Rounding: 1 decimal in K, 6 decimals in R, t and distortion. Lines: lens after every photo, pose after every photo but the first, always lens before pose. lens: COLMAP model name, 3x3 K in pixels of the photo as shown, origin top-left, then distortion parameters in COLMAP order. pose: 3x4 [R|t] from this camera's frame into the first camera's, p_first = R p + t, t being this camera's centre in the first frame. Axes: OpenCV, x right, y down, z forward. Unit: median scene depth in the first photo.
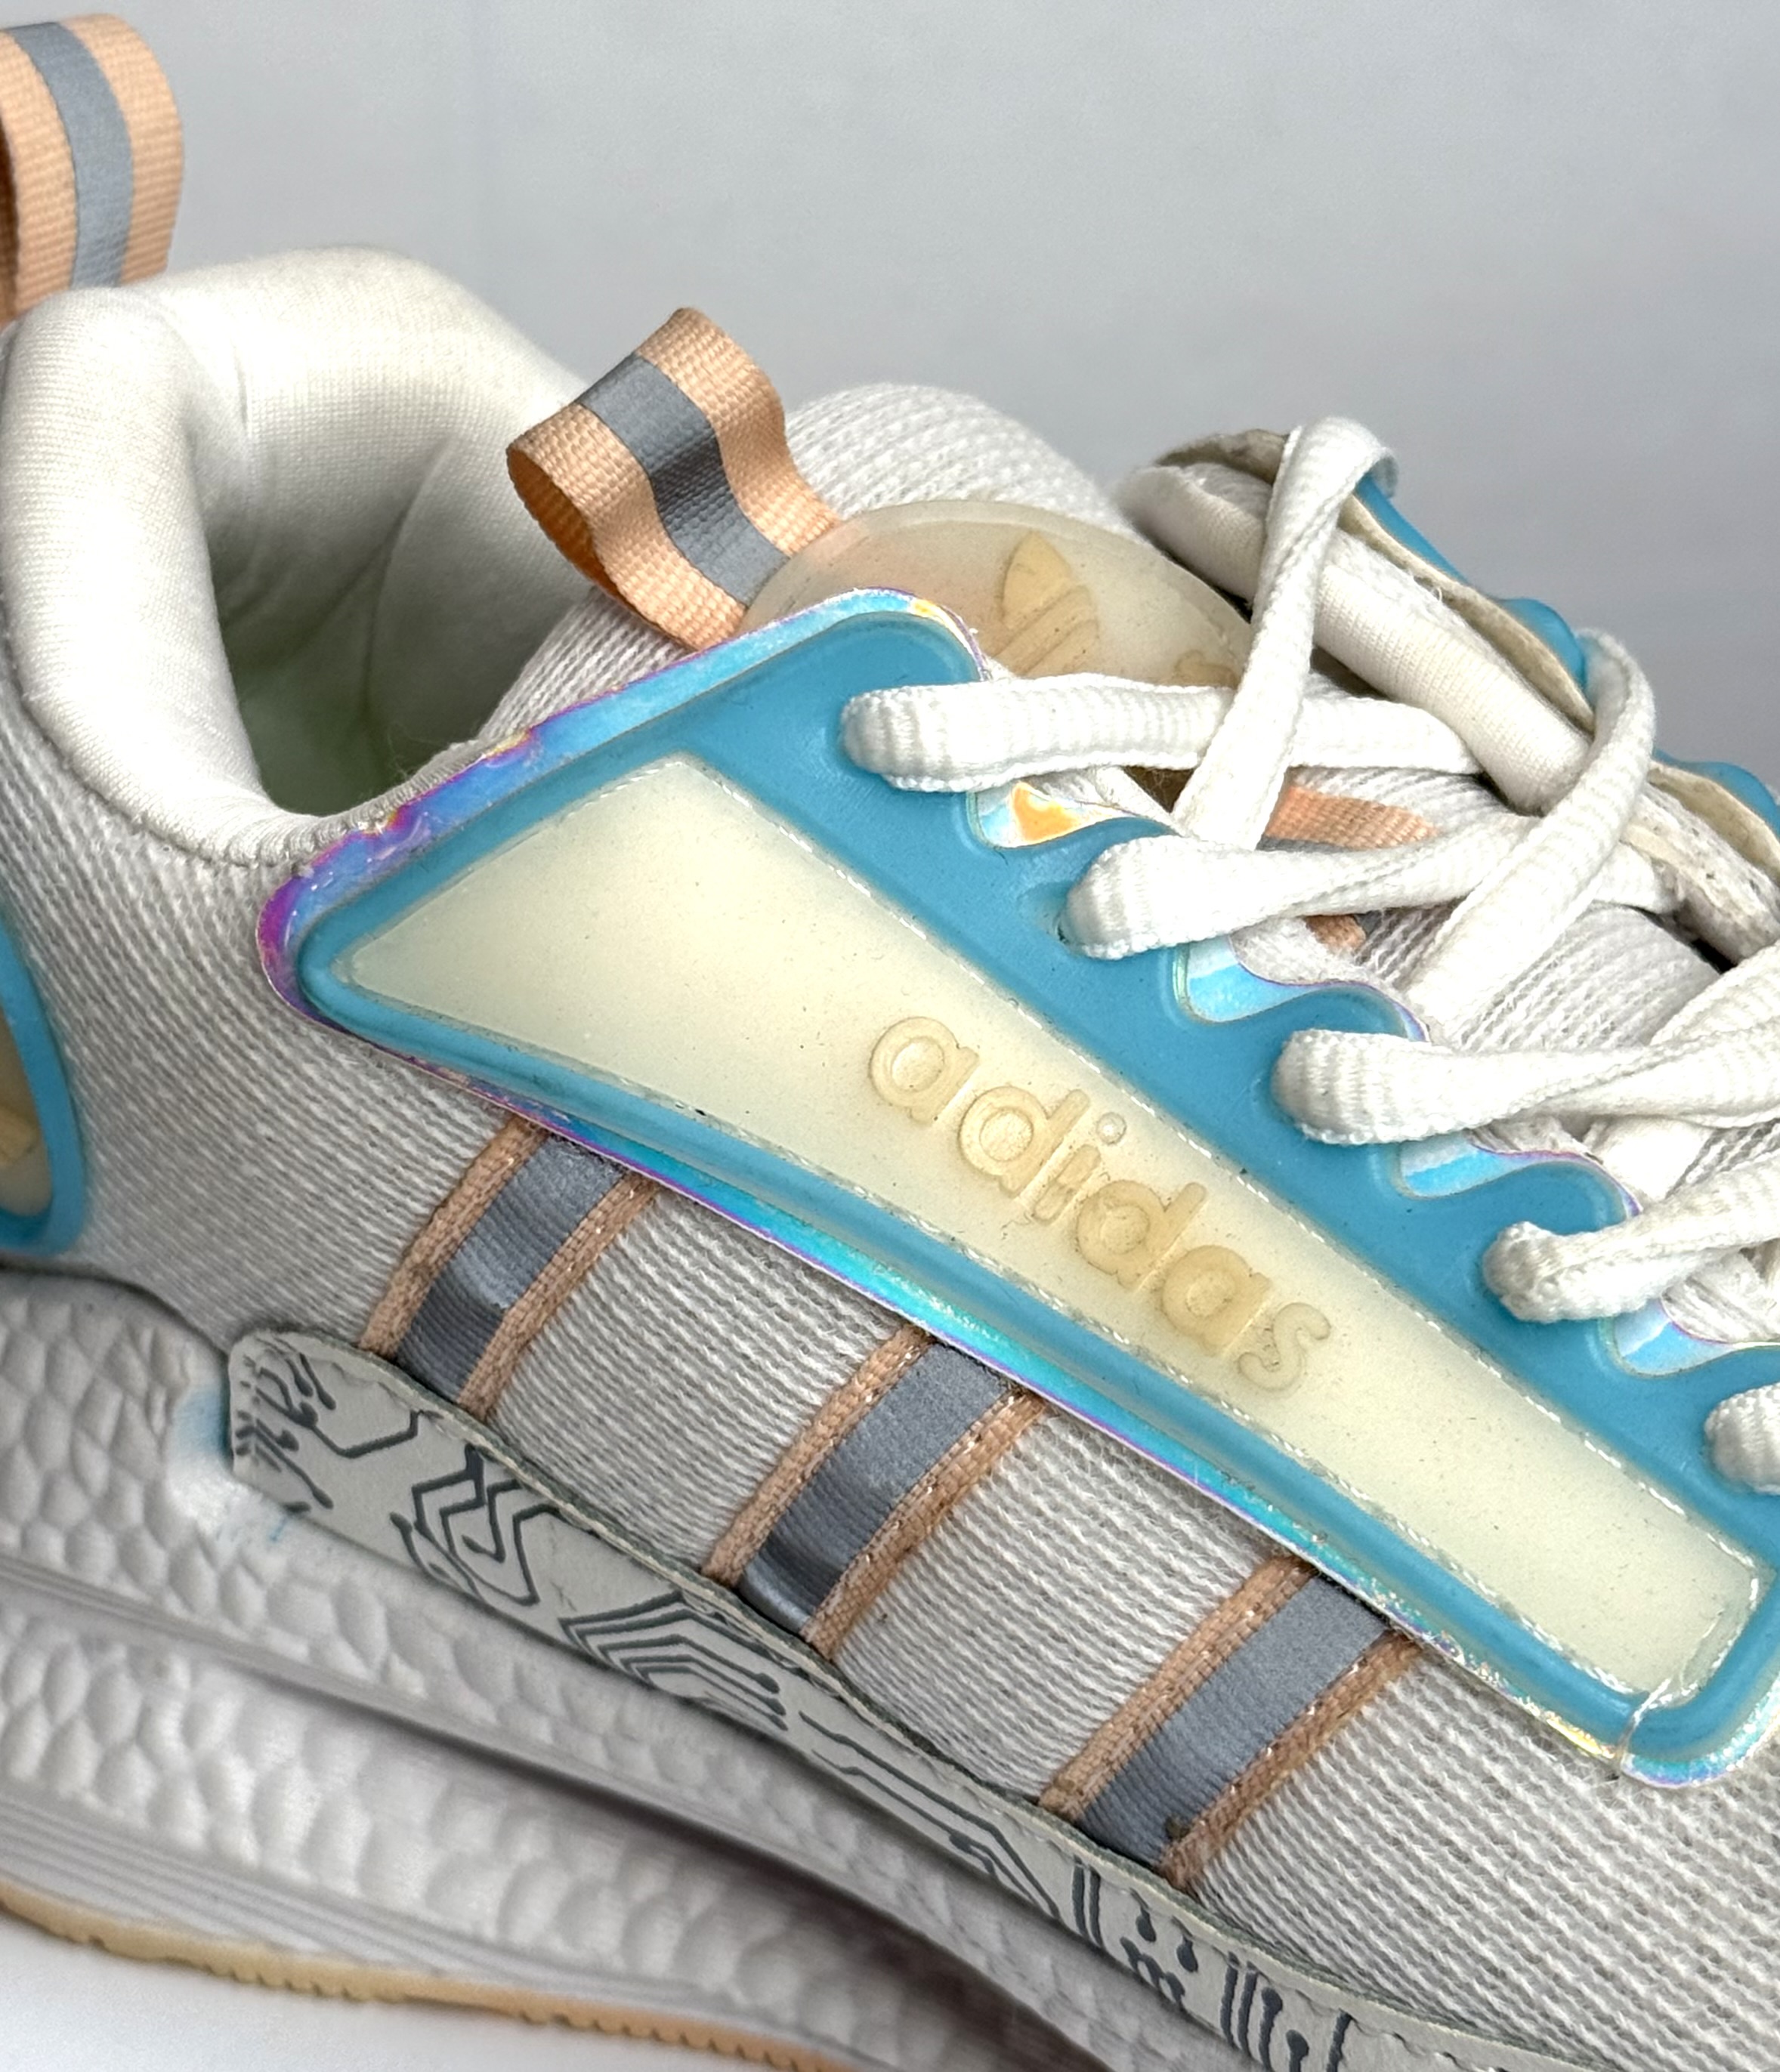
lens RADIAL K [[4618.9, 0, 890.0], [0, 4618.9, 928.1], [0, 0, 1]] dist [0.119464, -0.156615]
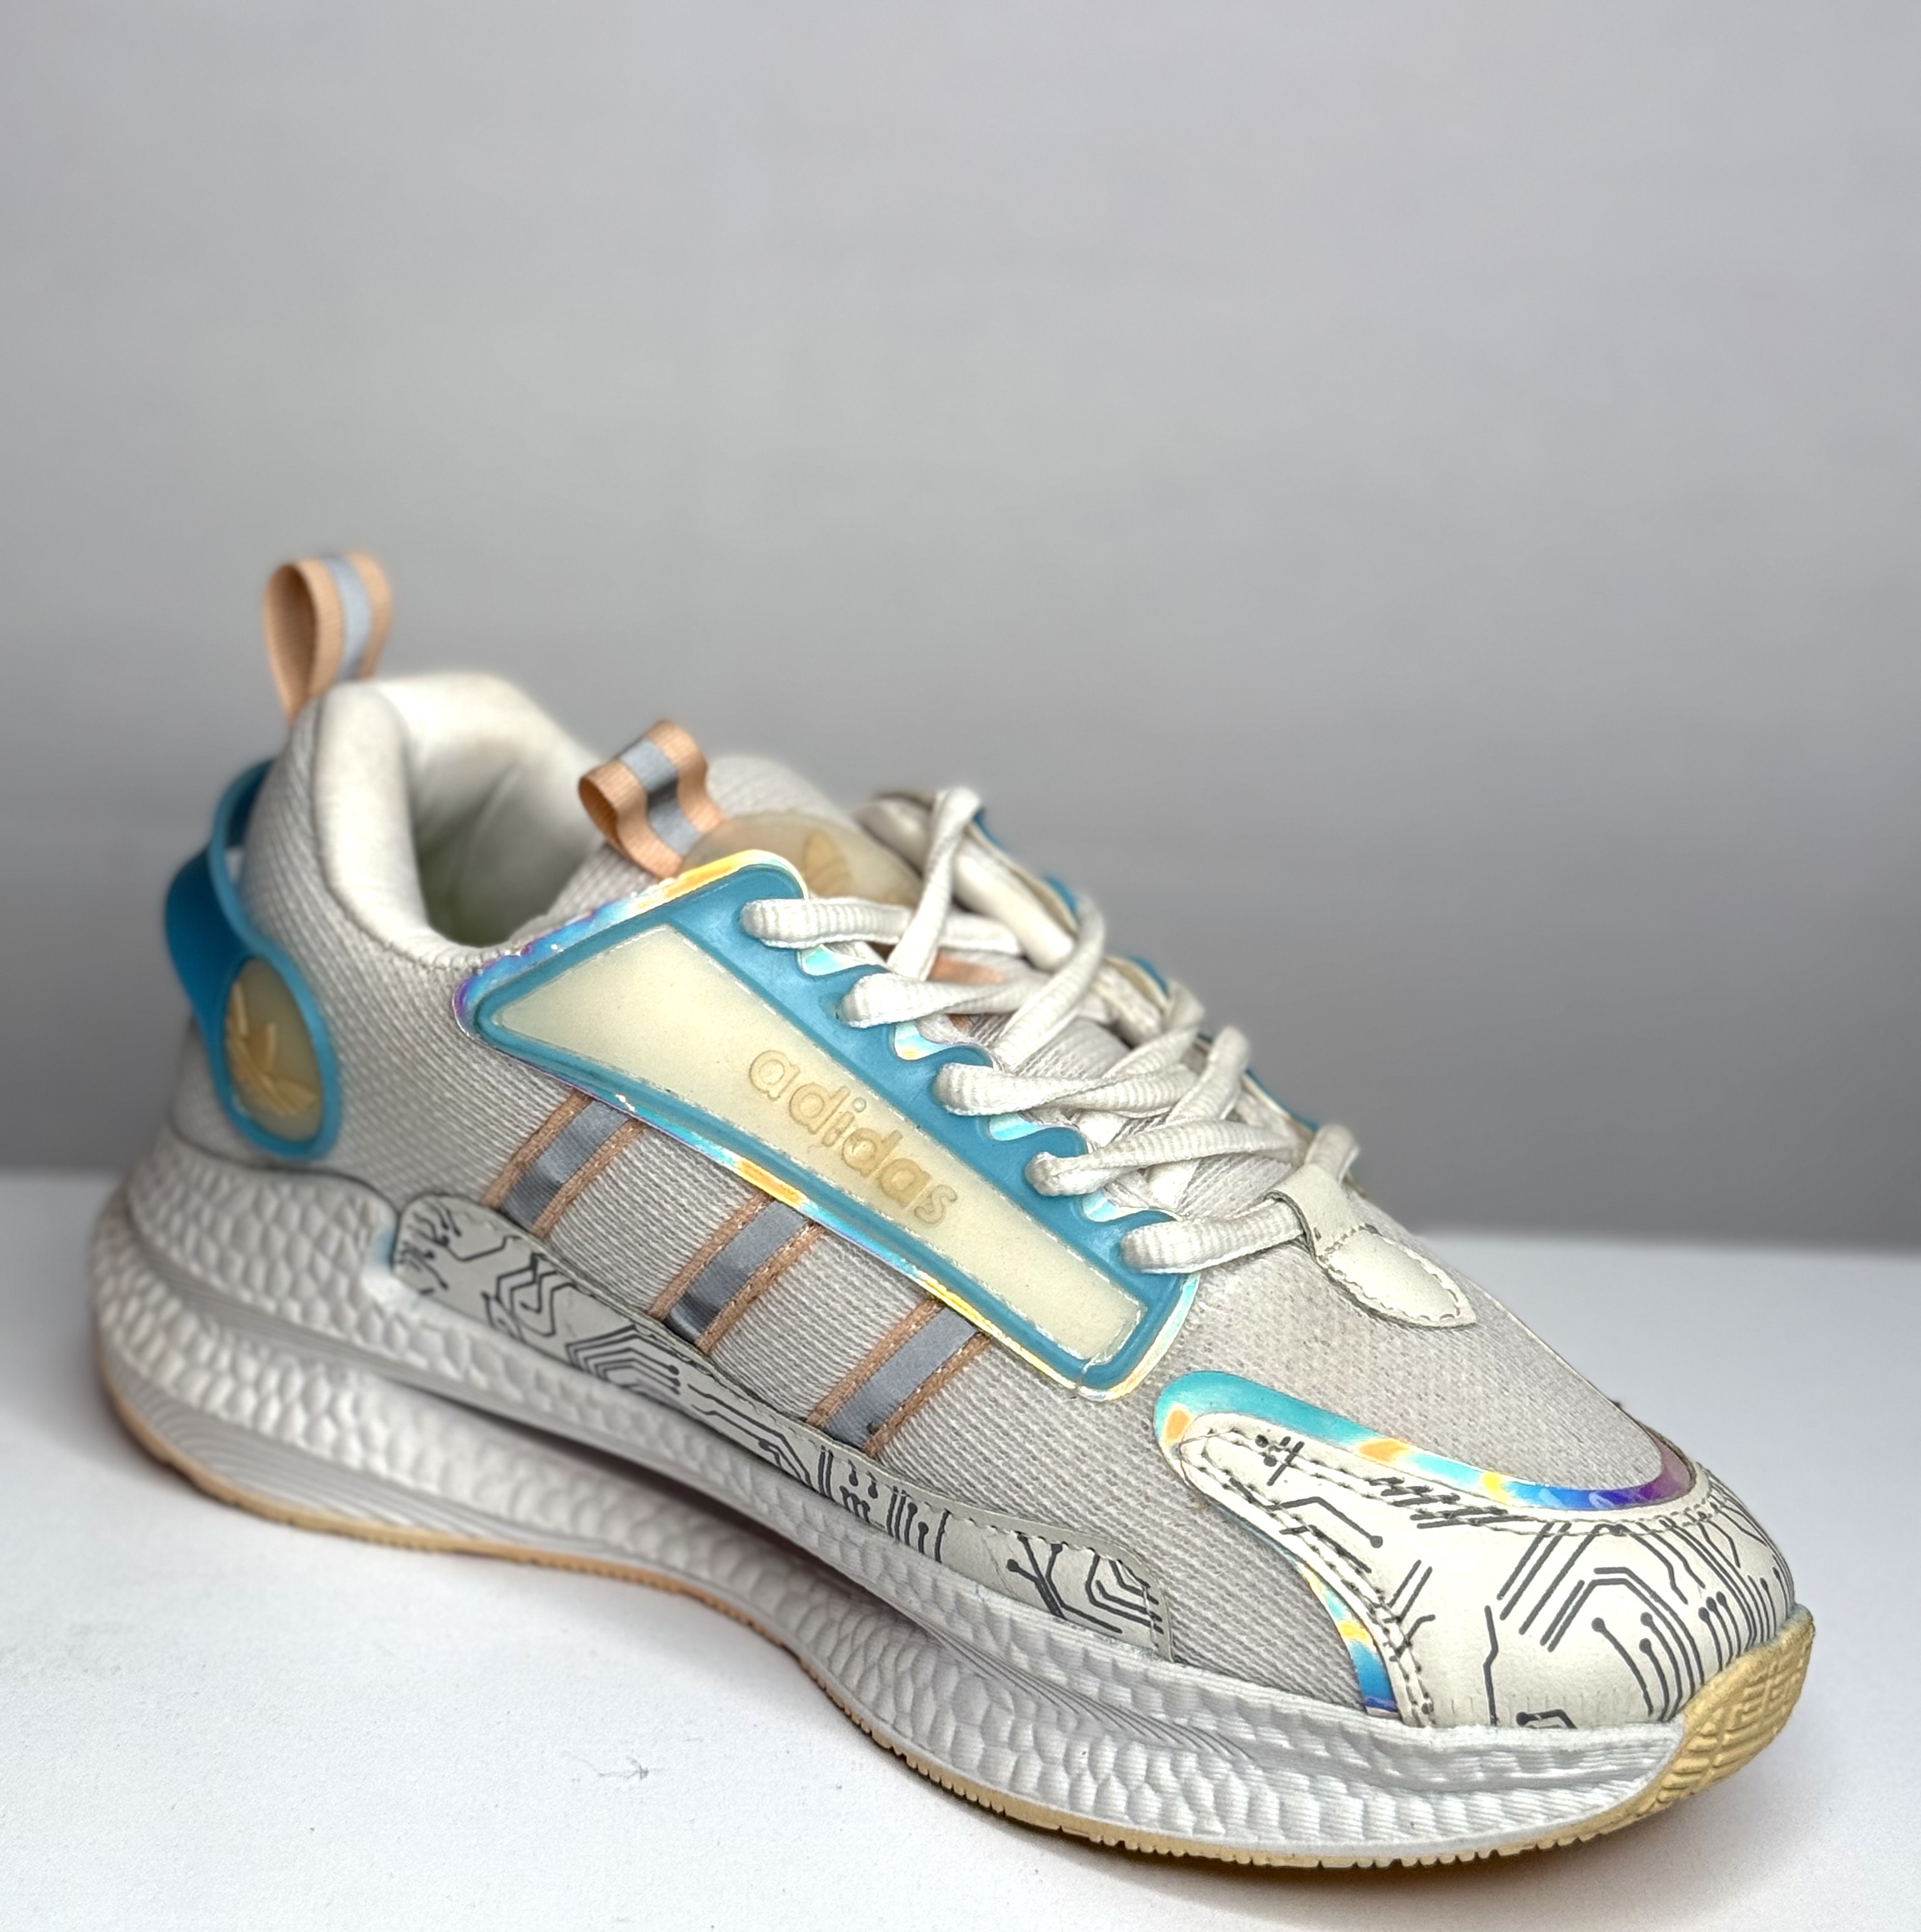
lens RADIAL K [[4666.2, 0, 960.5], [0, 4666.2, 966.0], [0, 0, 1]] dist [-0.091782, 0.020098]
pose [[0.986897, 0.048527, 0.153882, -0.239918], [-0.041177, 0.997870, -0.050594, 0.084662], [-0.156009, 0.043595, 0.986793, -1.151341]]
